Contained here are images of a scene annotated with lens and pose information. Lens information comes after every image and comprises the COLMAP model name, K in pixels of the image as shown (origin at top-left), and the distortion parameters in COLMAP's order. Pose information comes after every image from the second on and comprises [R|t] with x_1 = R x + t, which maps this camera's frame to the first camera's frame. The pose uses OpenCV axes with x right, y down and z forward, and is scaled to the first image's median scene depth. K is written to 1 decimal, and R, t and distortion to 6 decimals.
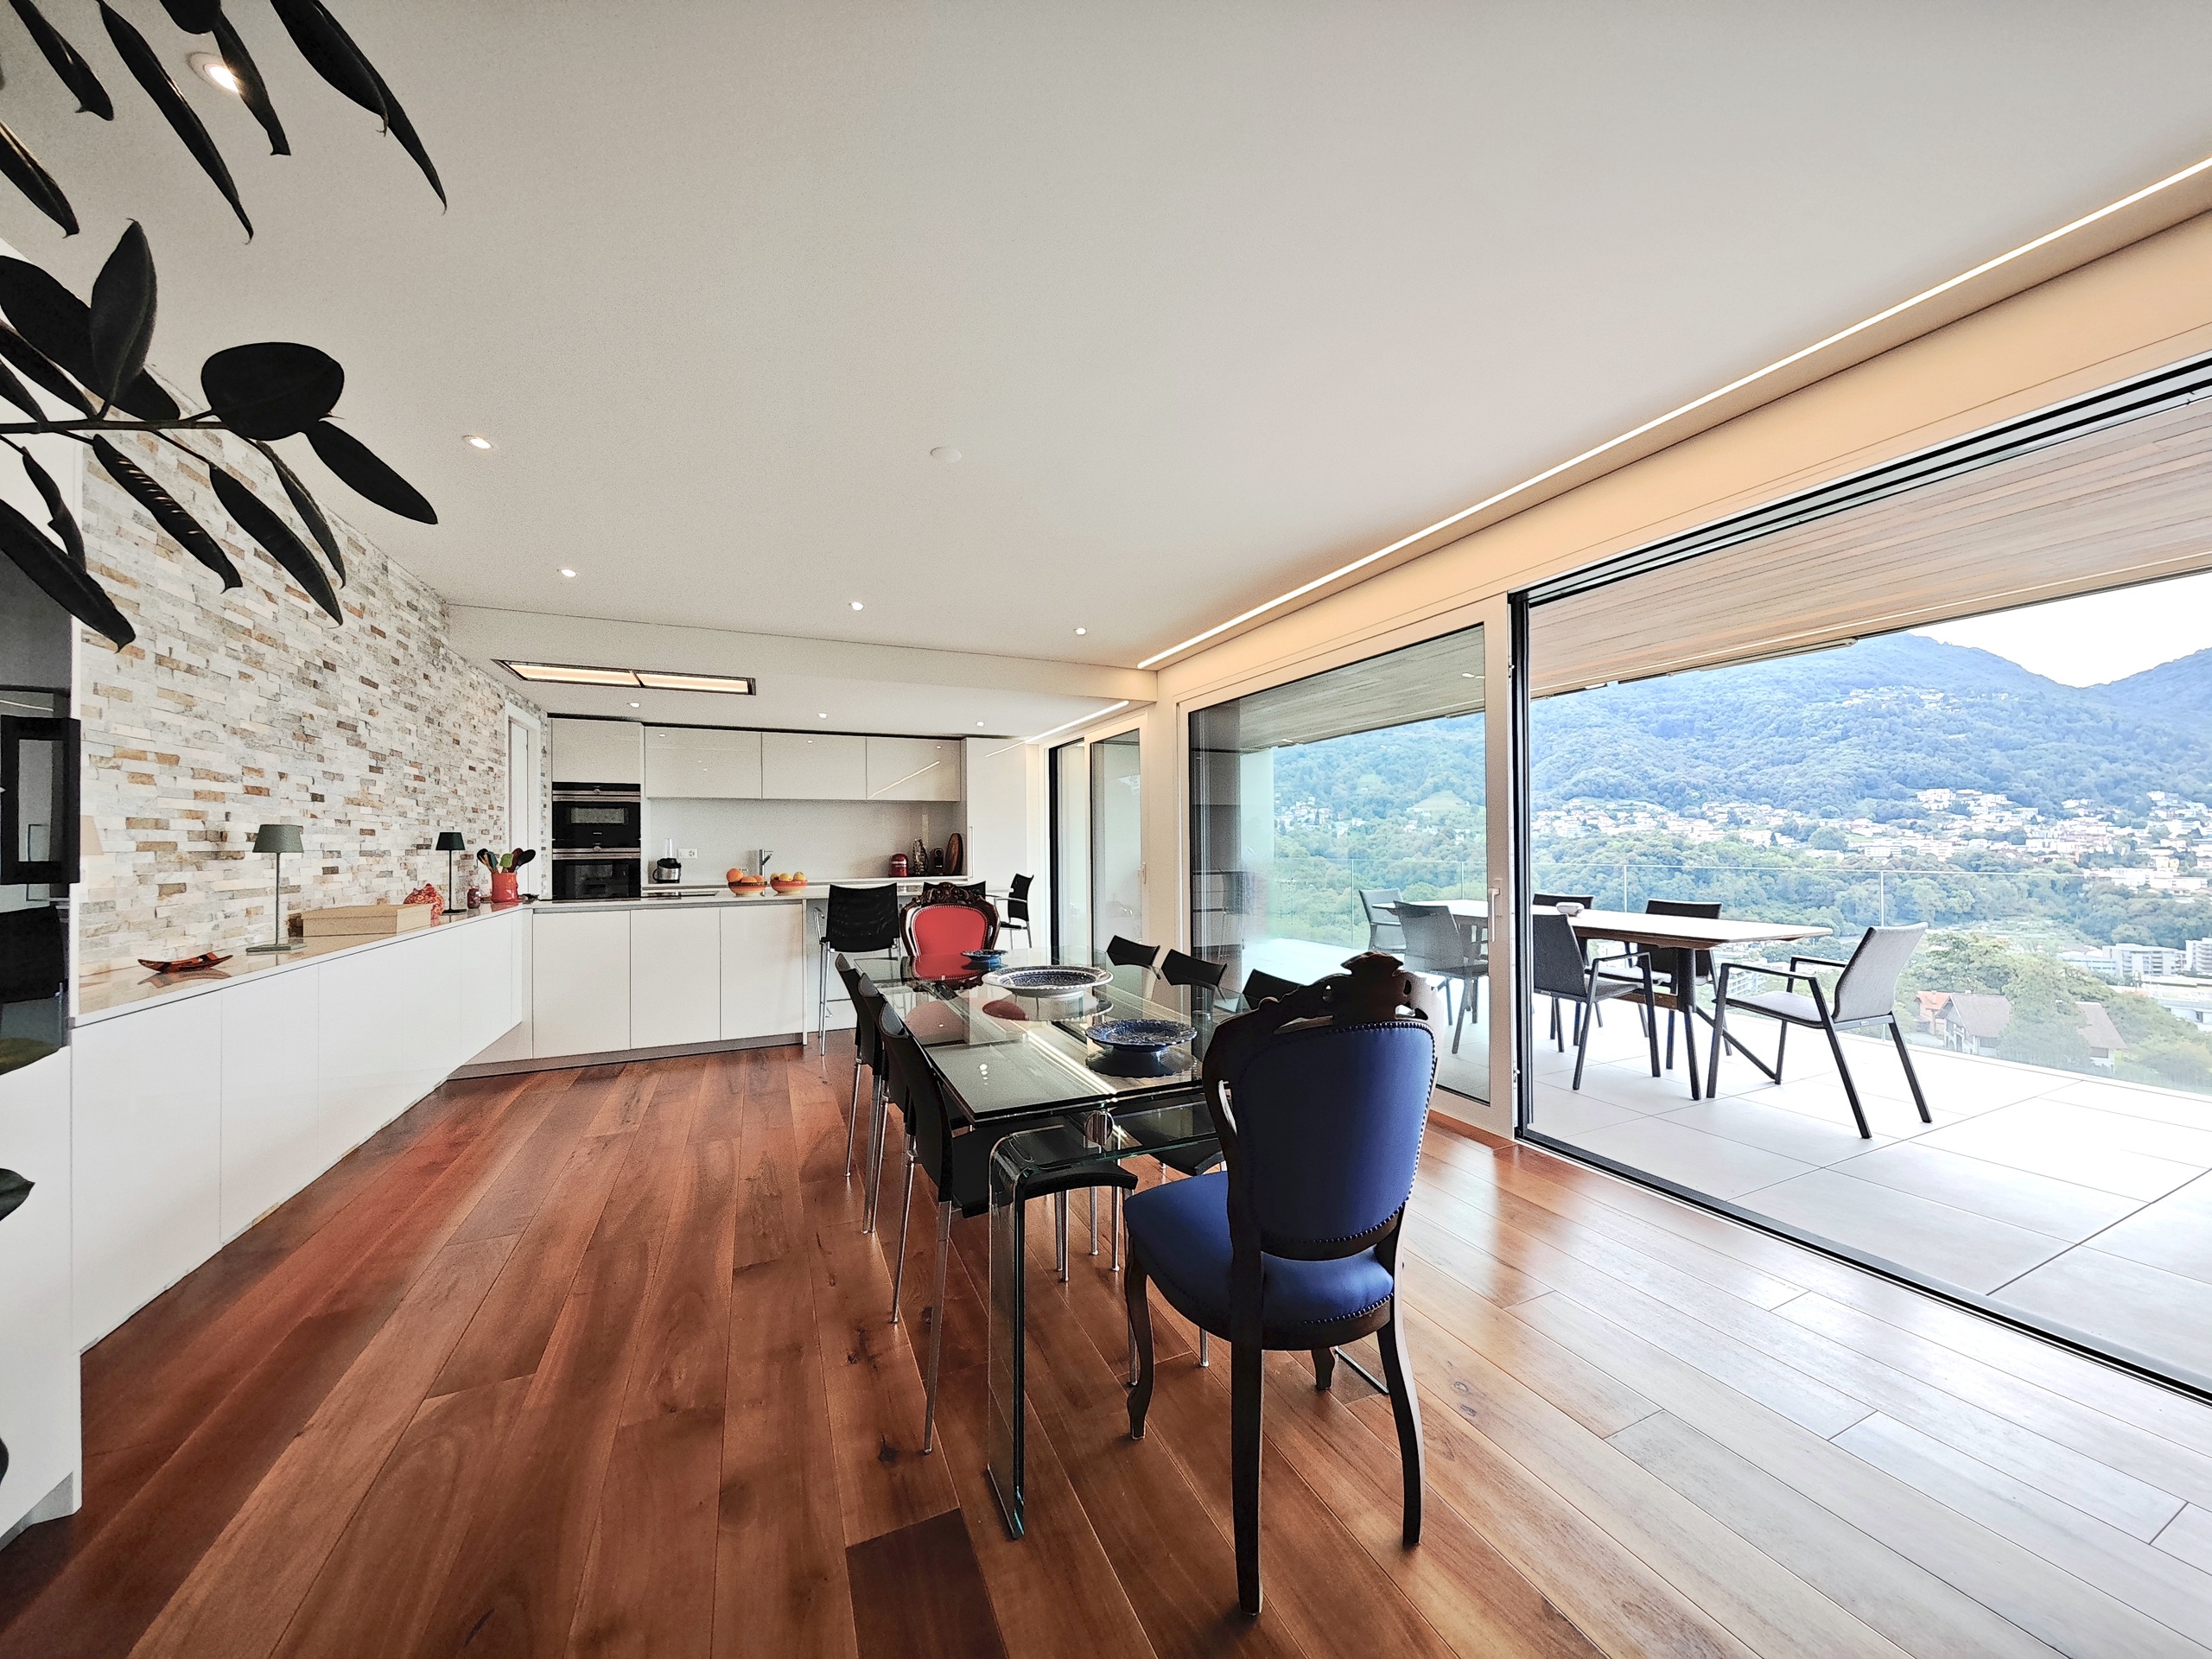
lens RADIAL K [[783.1, 0, 1120.5], [0, 783.1, 837.1], [0, 0, 1]] dist [-0.001070, -0.000194]
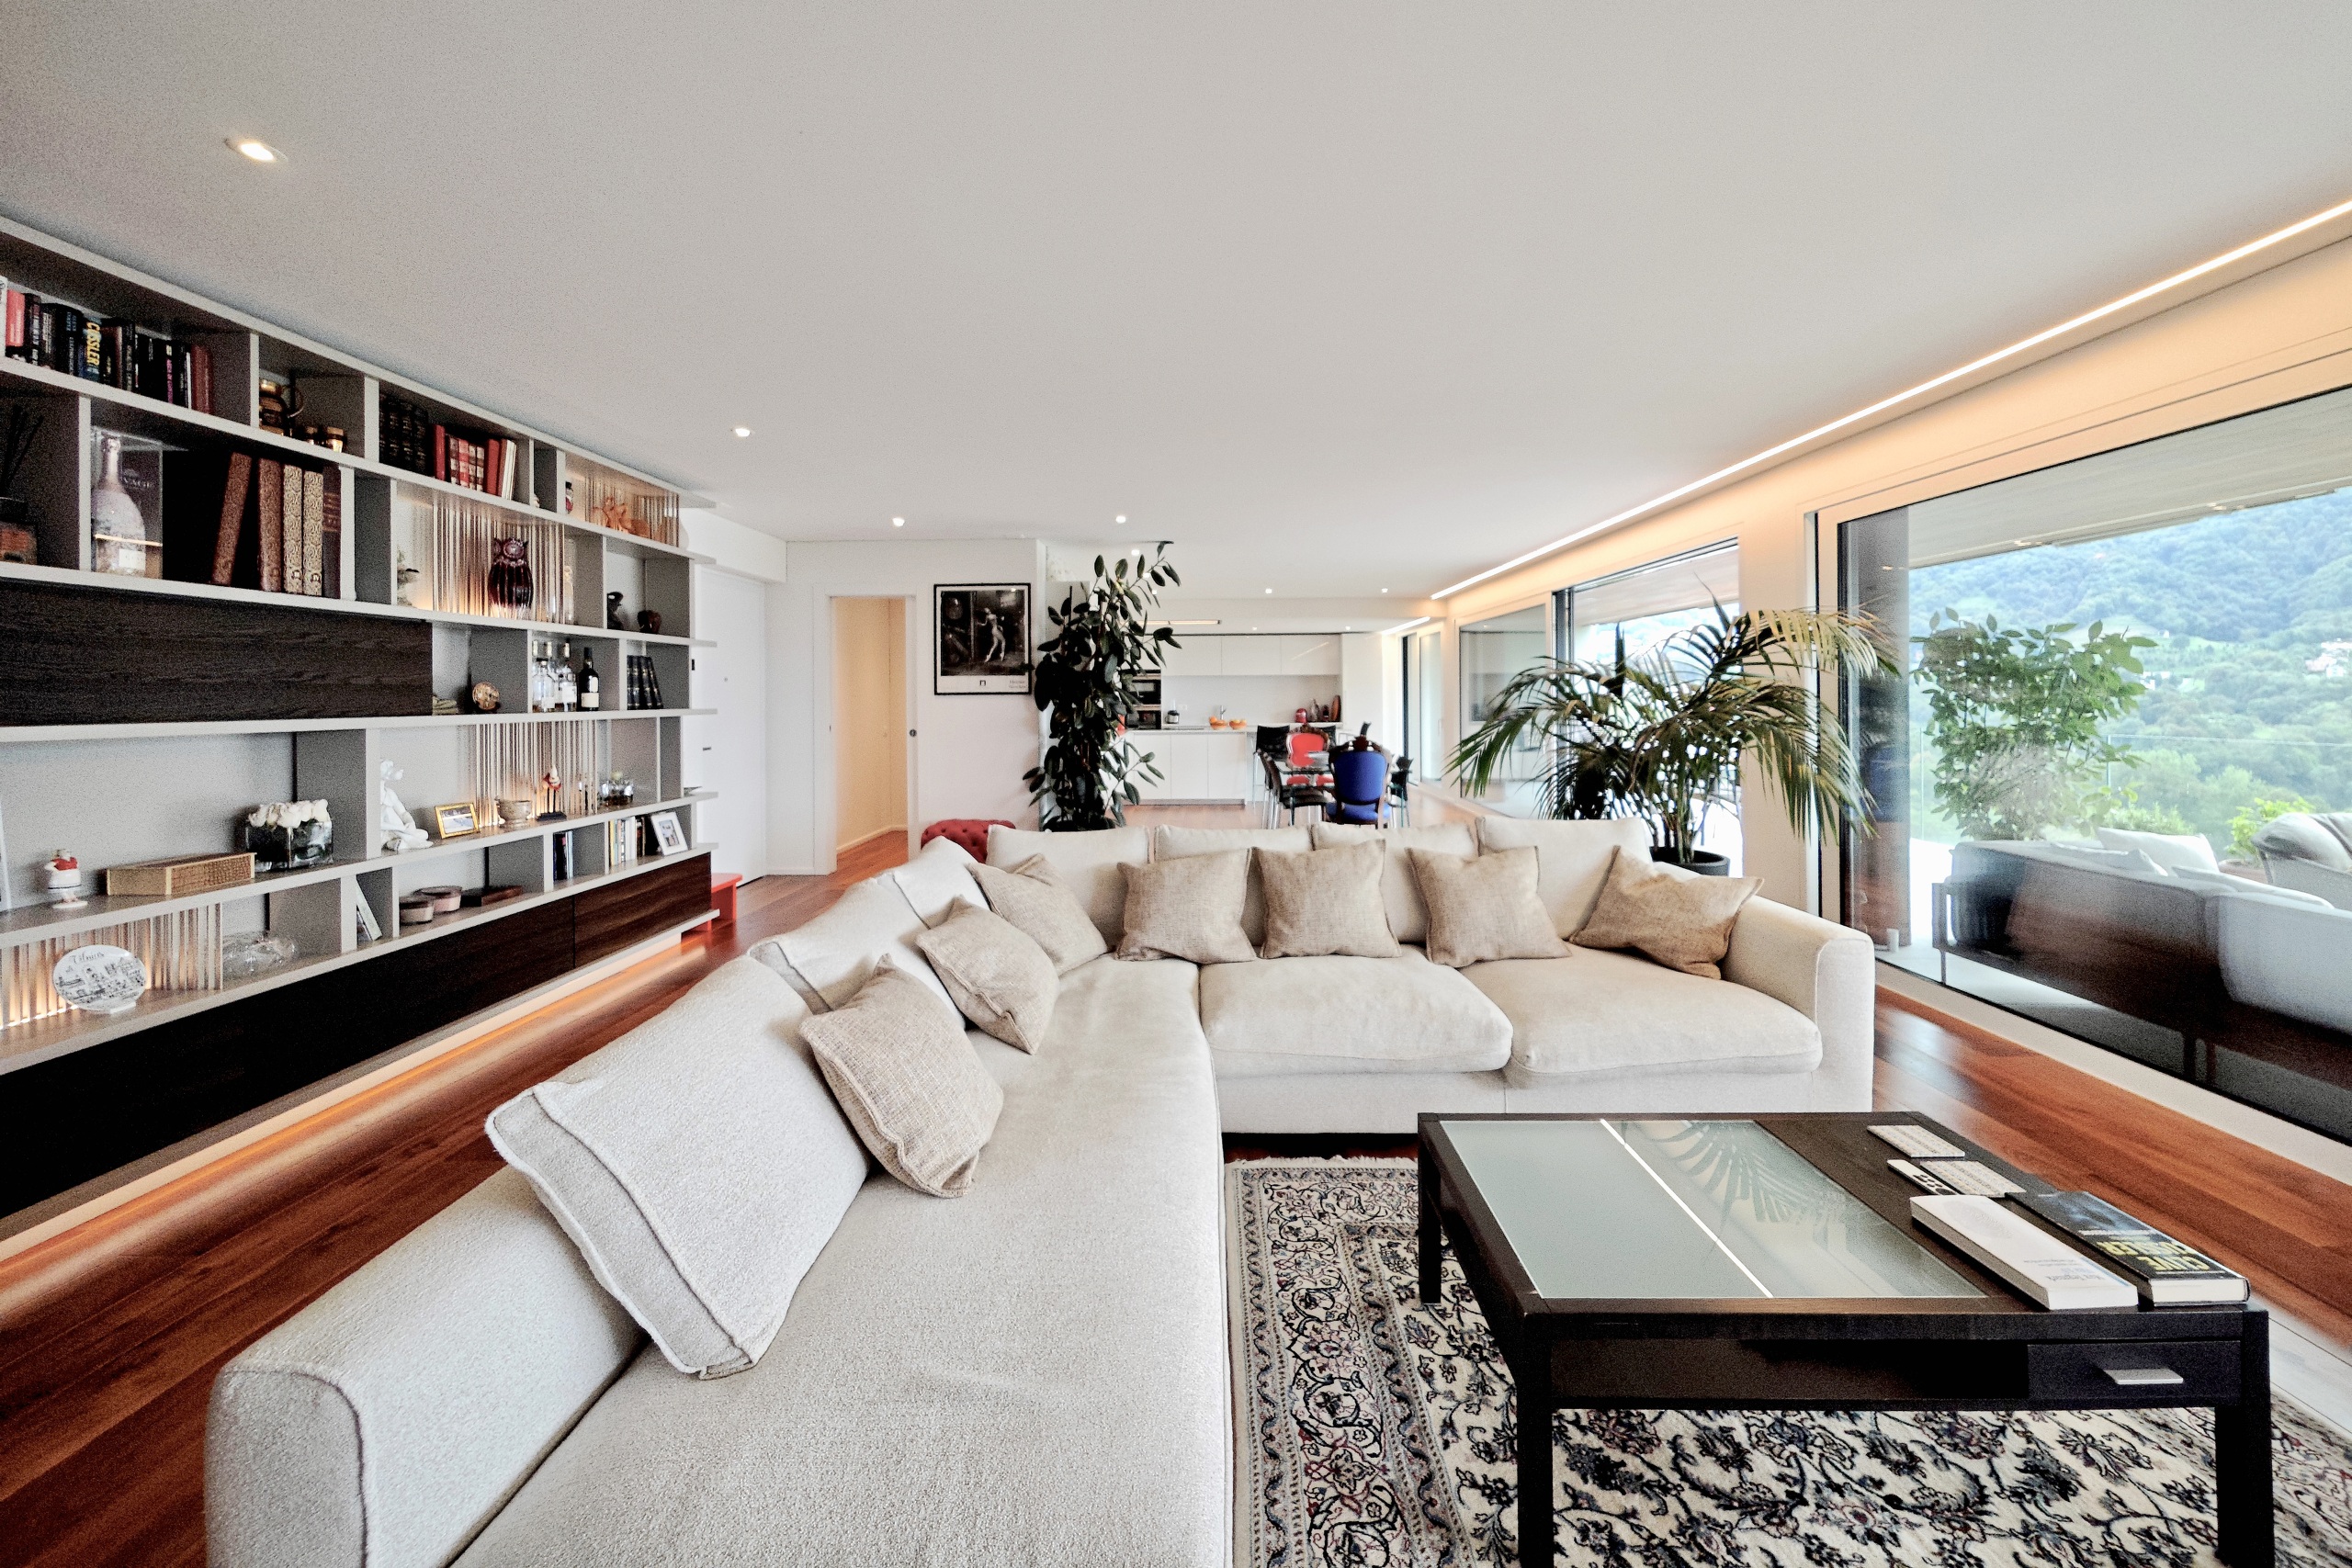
lens RADIAL K [[834.3, 0, 1190.6], [0, 834.3, 698.0], [0, 0, 1]] dist [0.005302, -0.001906]
pose [[0.902997, 0.002427, -0.429641, 0.564669], [0.003181, 0.999919, 0.012335, -0.049804], [0.429636, -0.012505, 0.902916, -1.440662]]
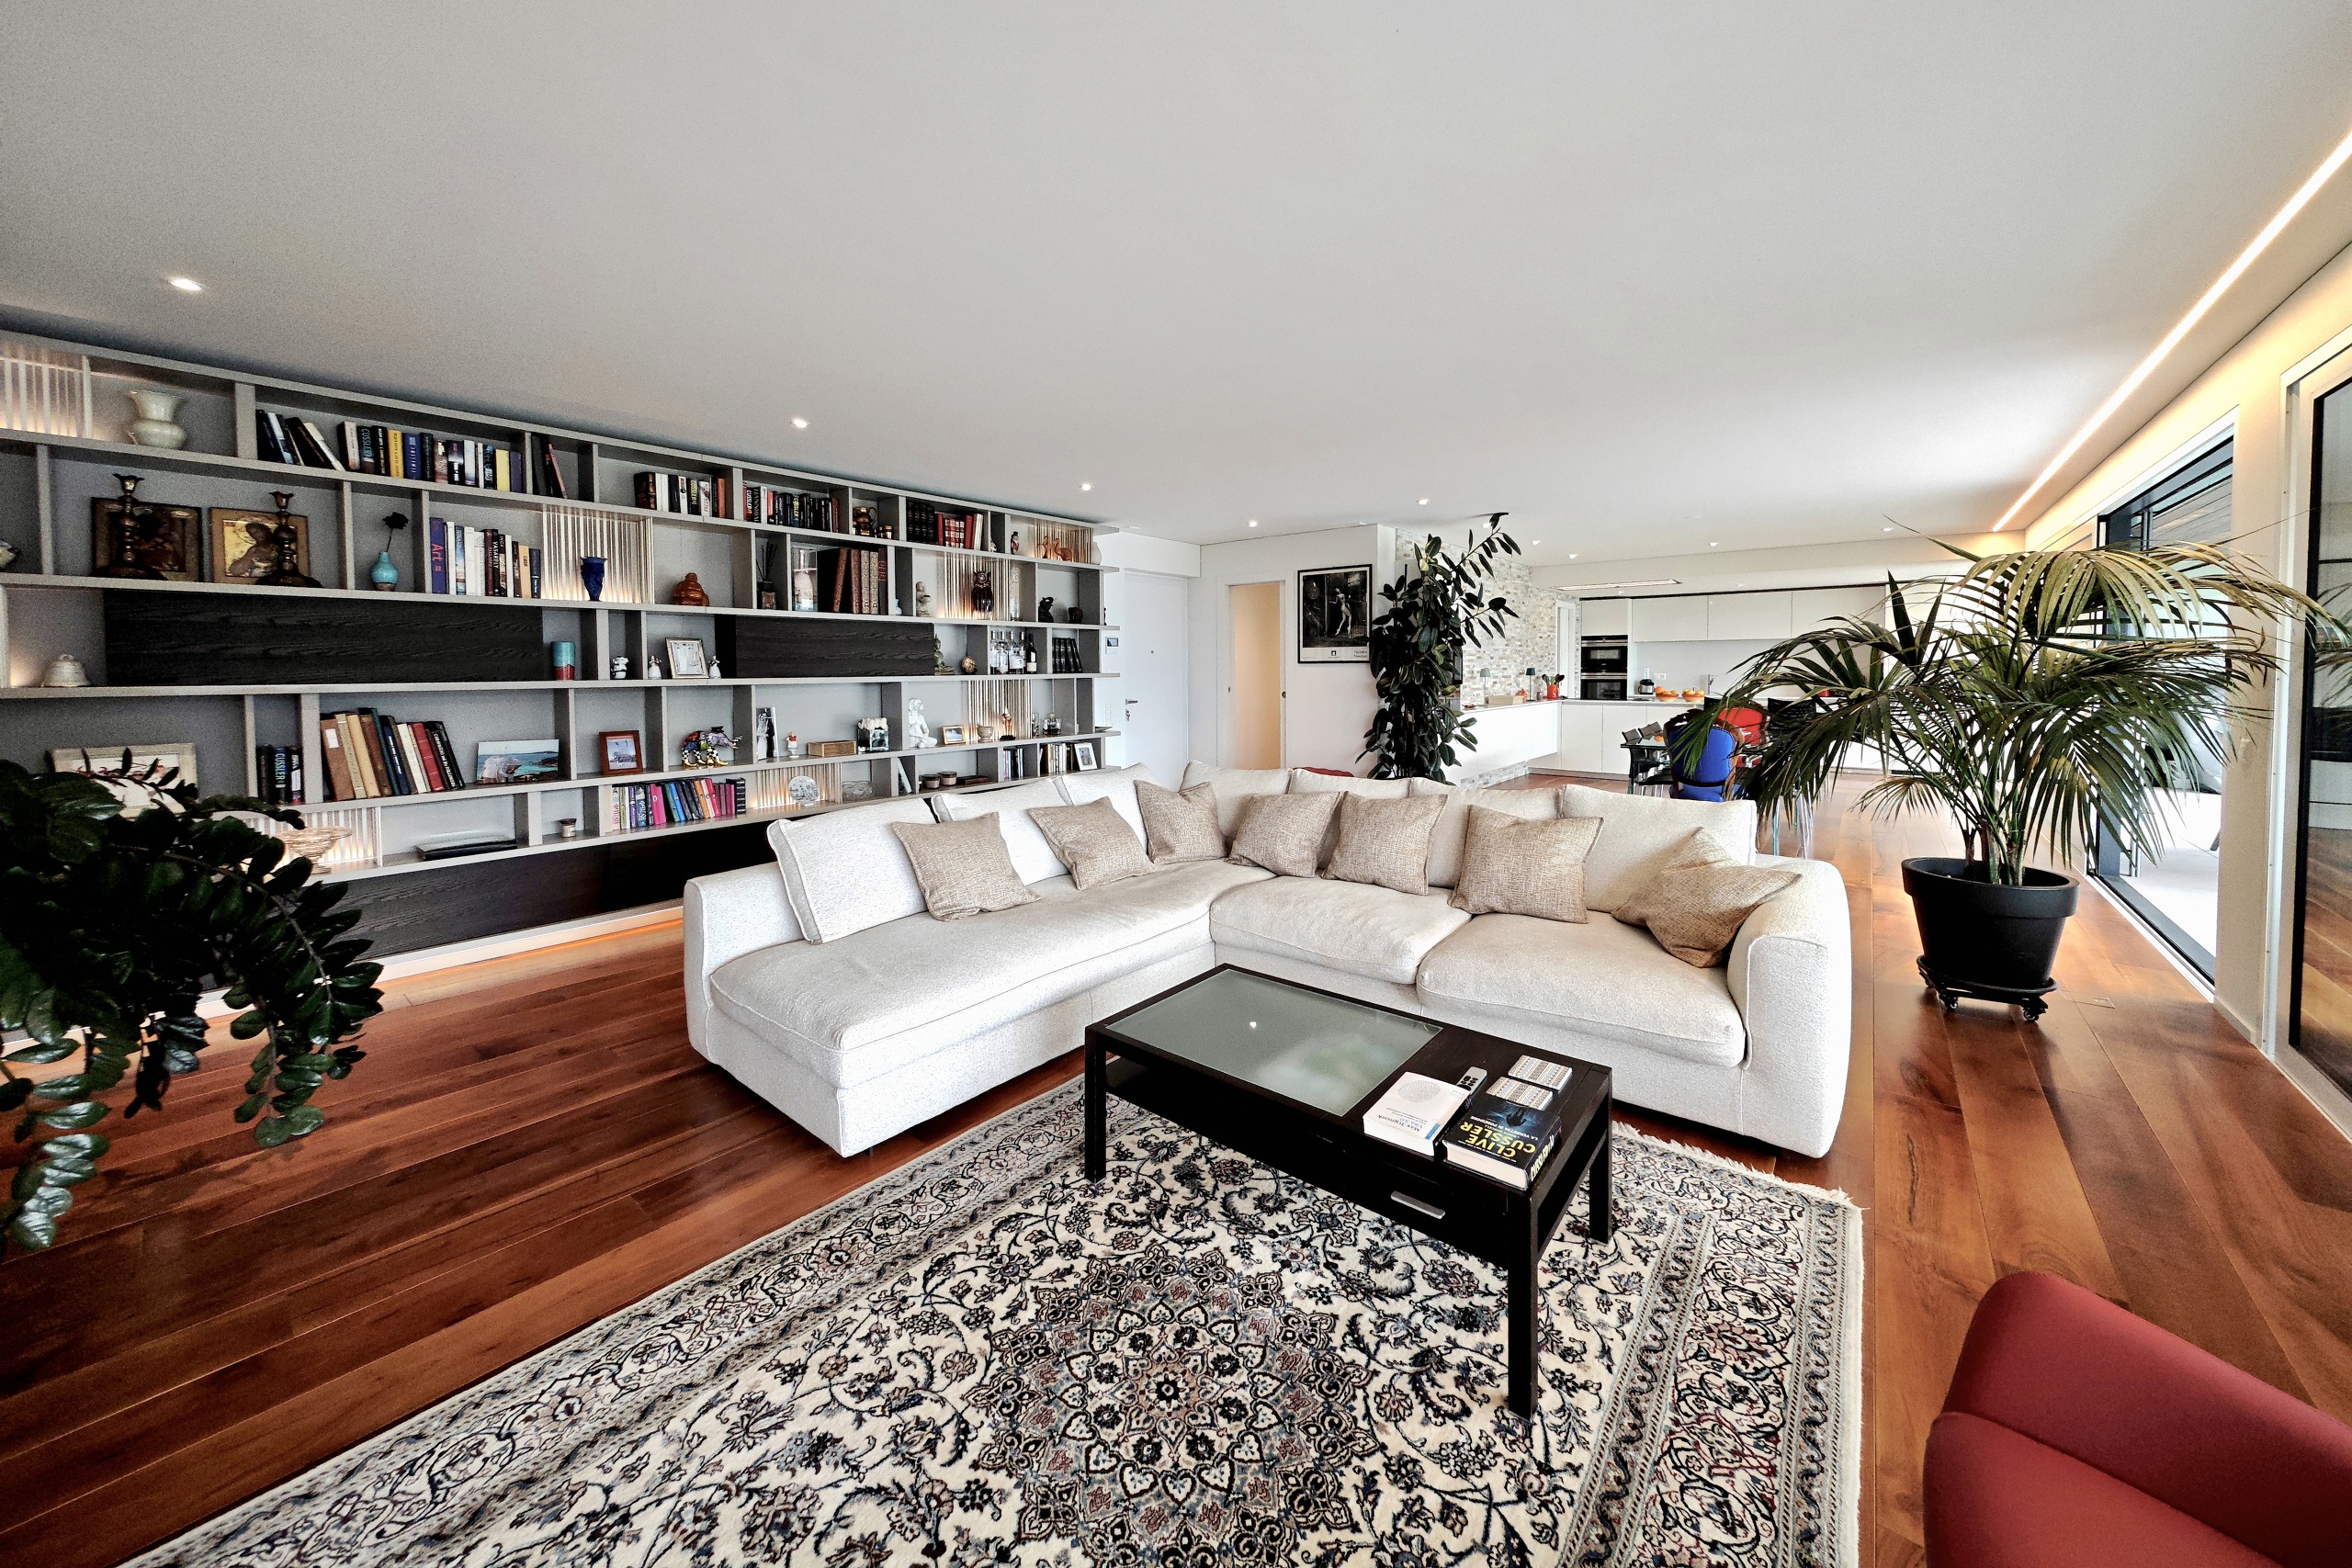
lens RADIAL K [[834.3, 0, 1190.3], [0, 834.3, 698.4], [0, 0, 1]] dist [0.005302, -0.001906]
pose [[0.437445, 0.039399, -0.898382, 1.155961], [0.009131, 0.998794, 0.048248, -0.052028], [0.899199, -0.029309, 0.436557, -1.236014]]
